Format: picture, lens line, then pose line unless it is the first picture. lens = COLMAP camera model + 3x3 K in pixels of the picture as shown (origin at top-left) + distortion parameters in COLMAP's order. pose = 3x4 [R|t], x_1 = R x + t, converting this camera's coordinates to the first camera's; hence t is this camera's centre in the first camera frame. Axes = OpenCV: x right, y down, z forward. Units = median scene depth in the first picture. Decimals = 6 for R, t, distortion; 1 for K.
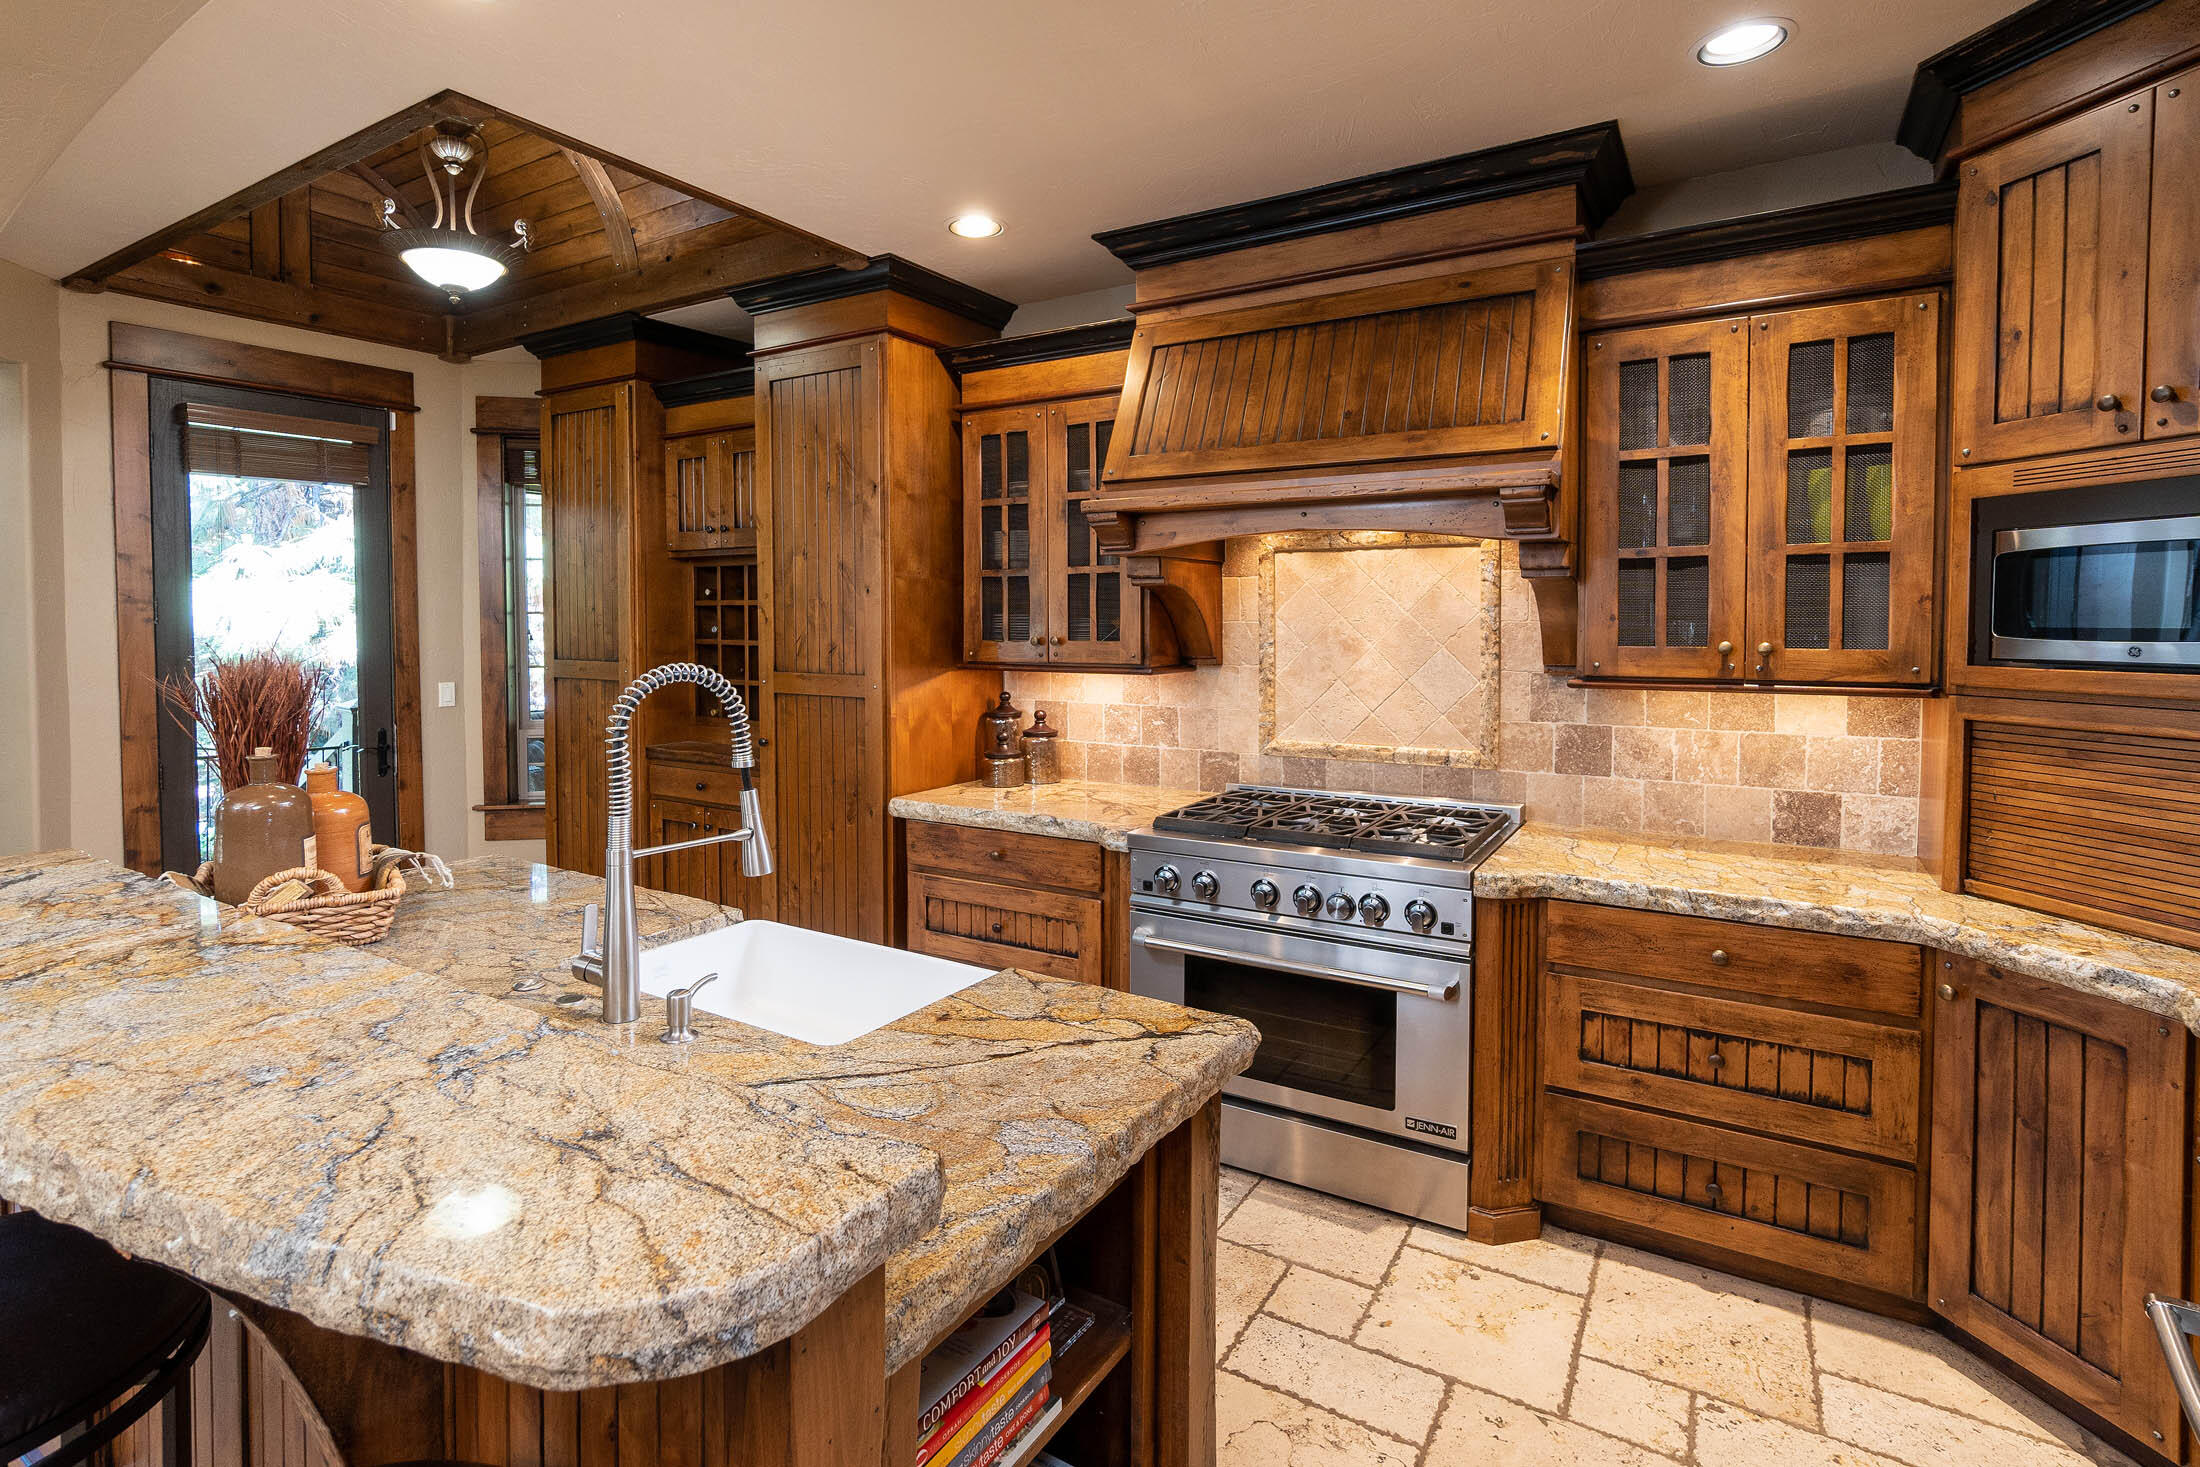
lens RADIAL K [[1136.8, 0, 1098.9], [0, 1136.8, 660.9], [0, 0, 1]] dist [-0.018804, 0.016450]
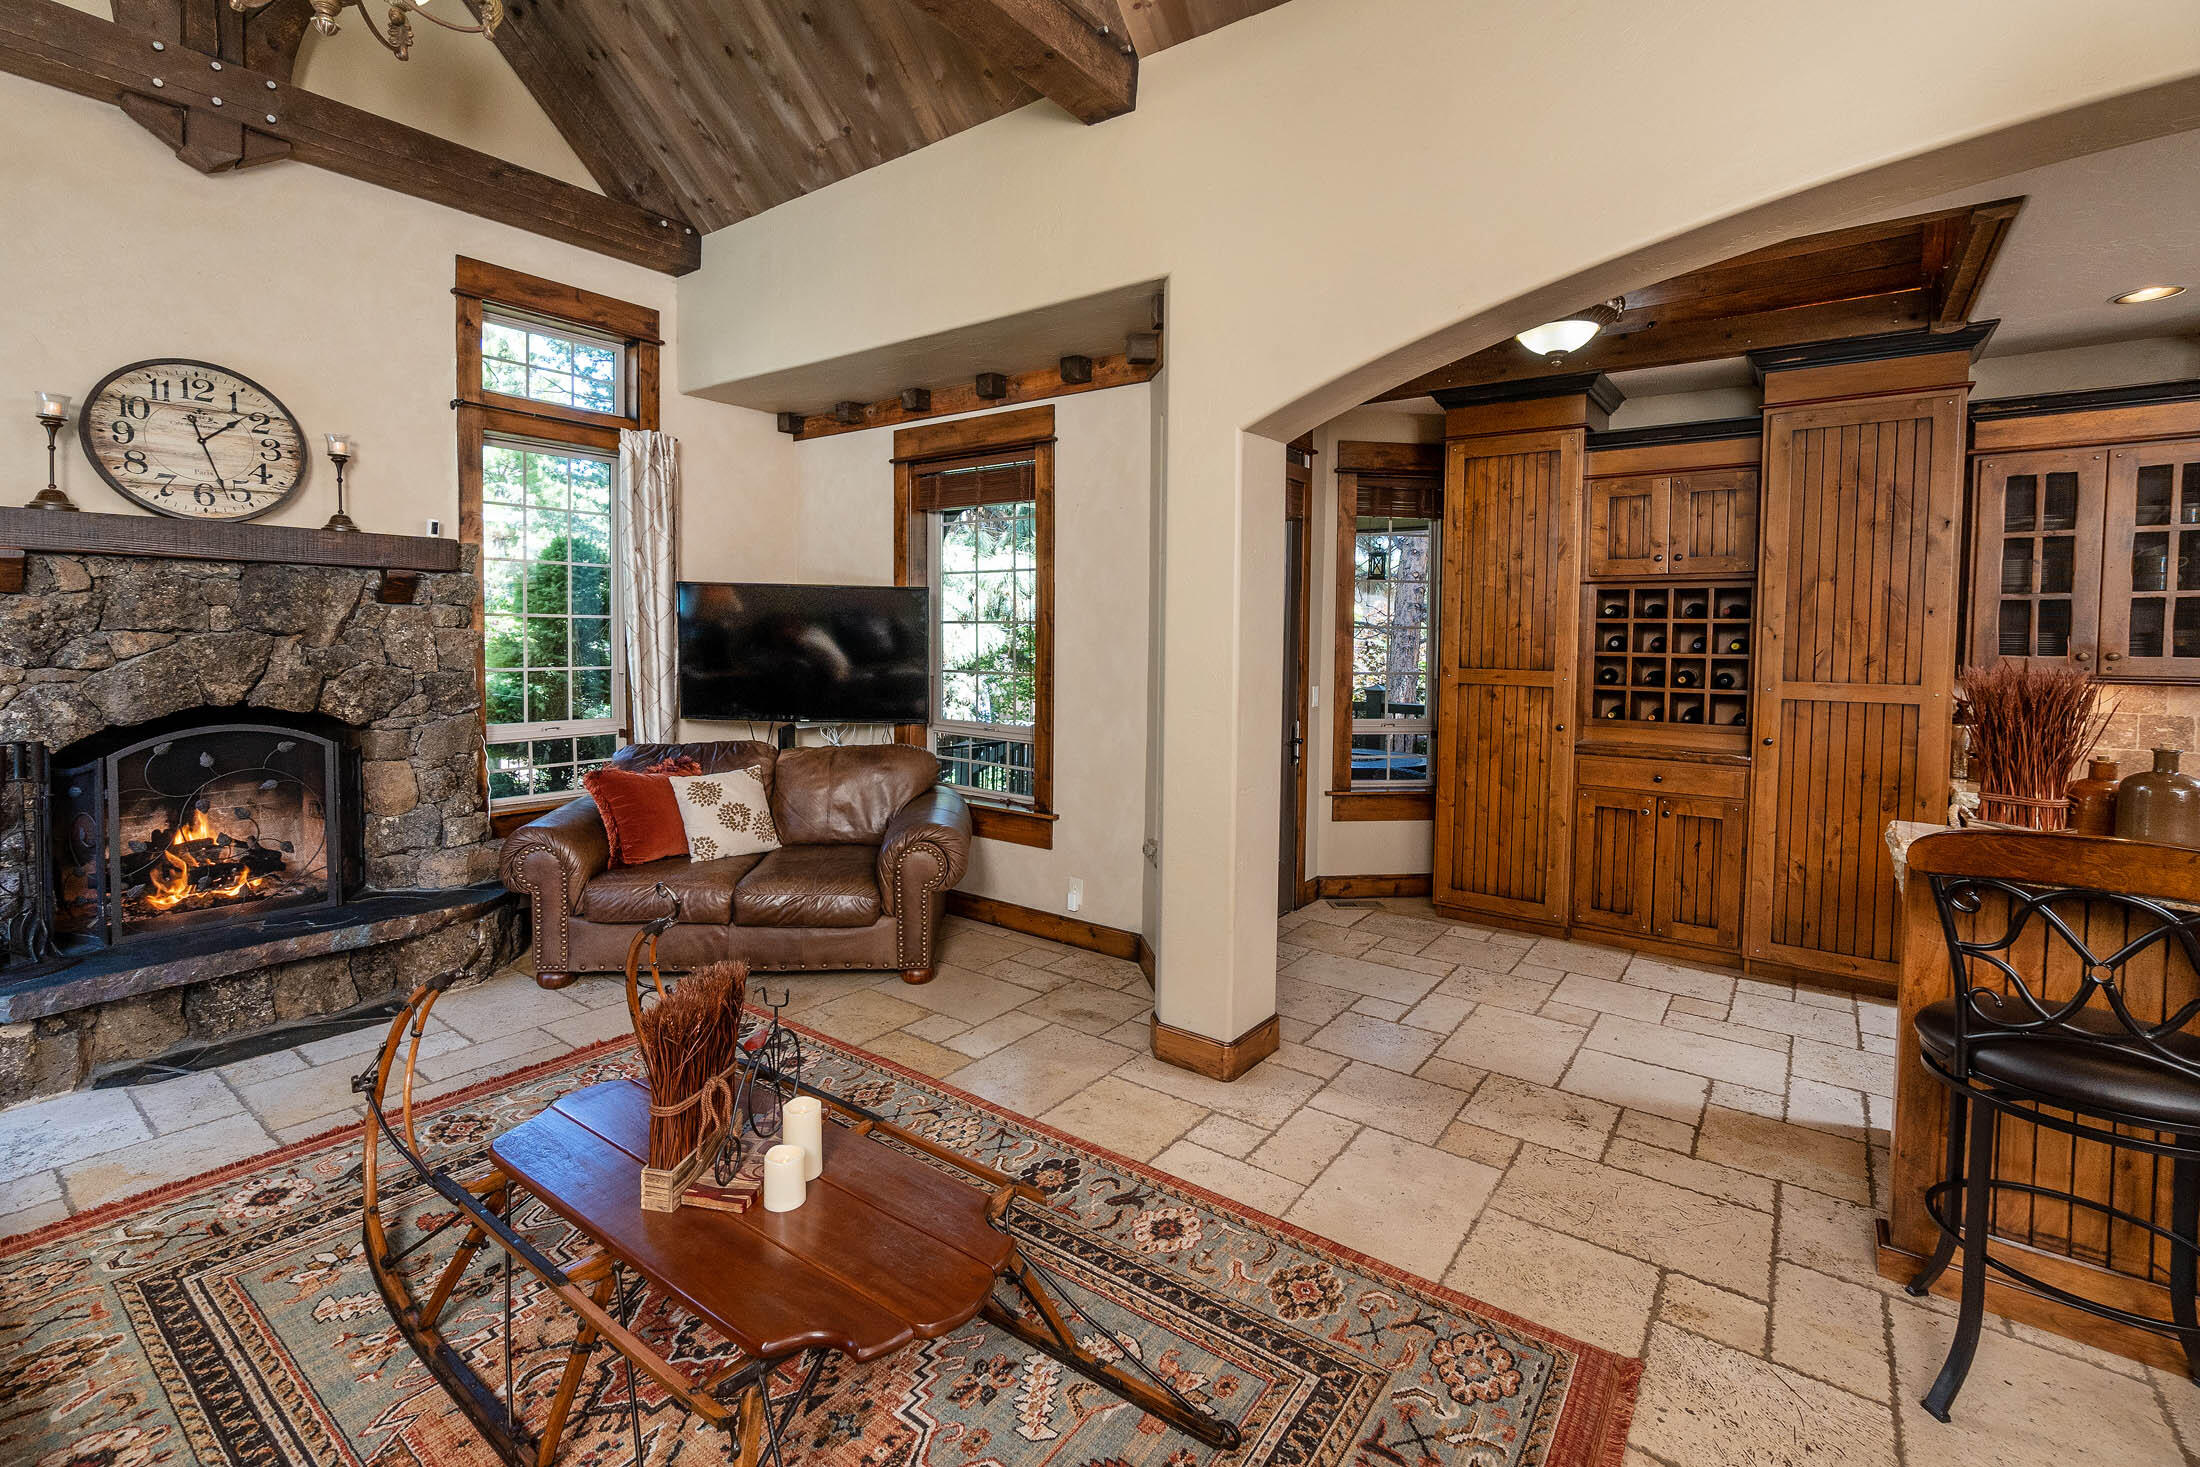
lens RADIAL K [[975.3, 0, 1071.8], [0, 975.3, 672.0], [0, 0, 1]] dist [-0.015967, 0.000043]
pose [[0.997885, 0.011152, -0.064042, -0.895456], [-0.010762, 0.999921, 0.006429, 0.001316], [0.064108, -0.005726, 0.997927, -0.028433]]
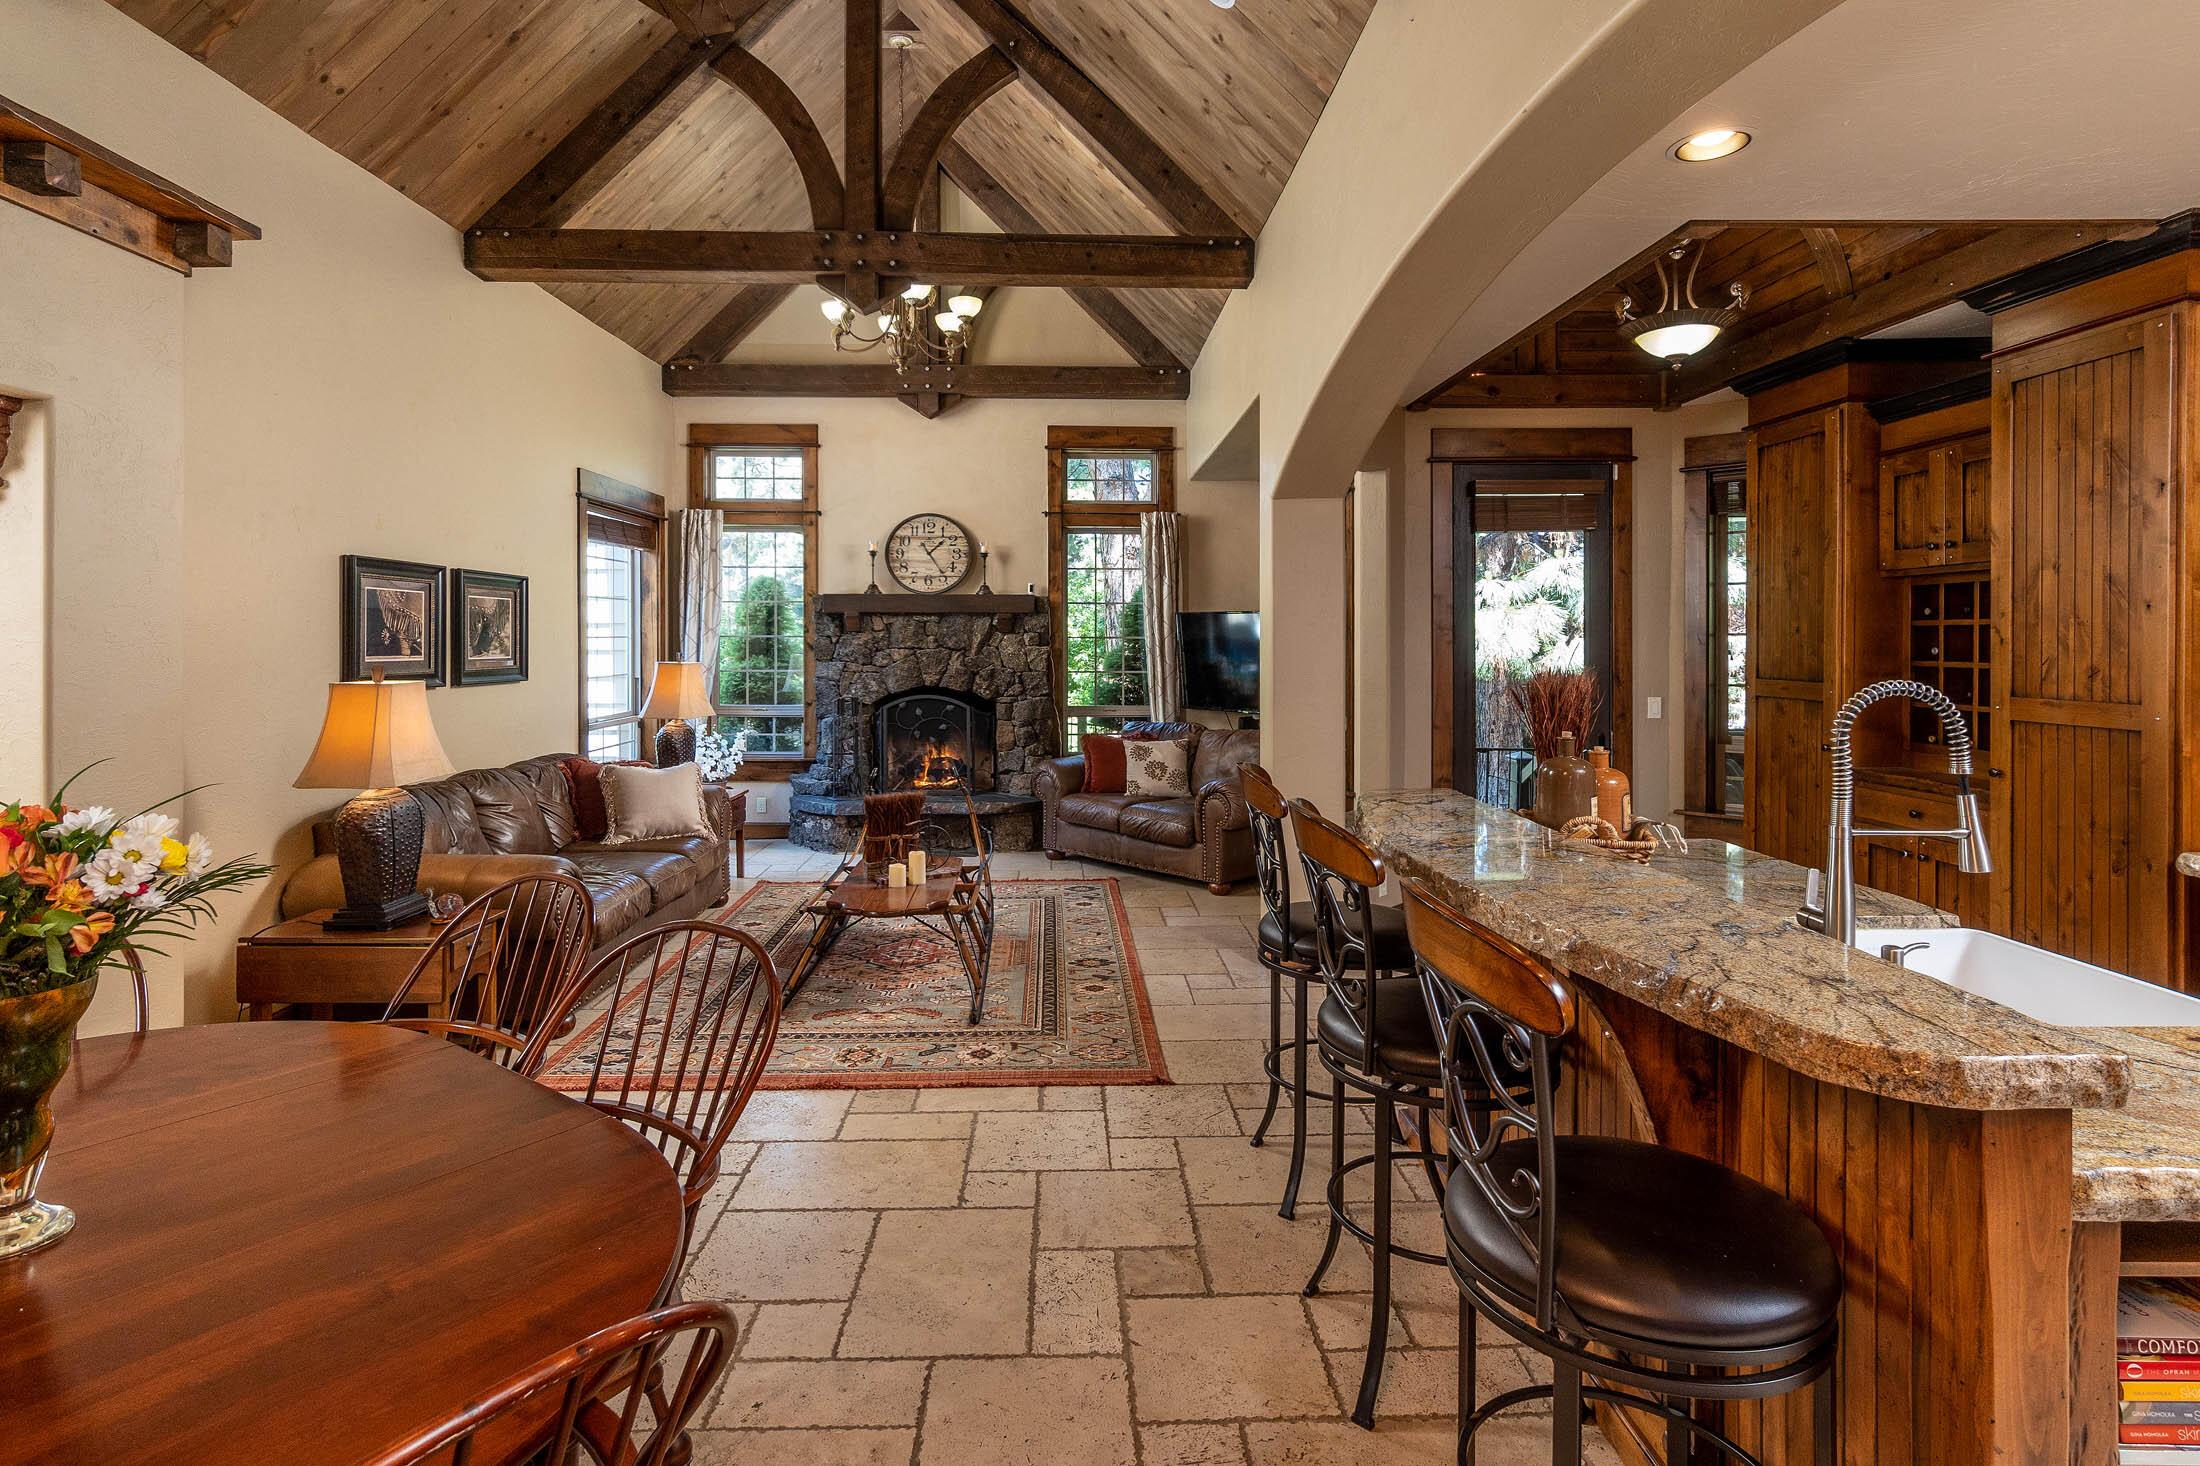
lens RADIAL K [[1136.8, 0, 1098.9], [0, 1136.8, 660.4], [0, 0, 1]] dist [-0.018804, 0.016450]
pose [[0.570965, 0.010002, -0.820913, 0.040245], [-0.025659, 0.999655, -0.005666, 0.003682], [0.820573, 0.024299, 0.571024, -0.120059]]
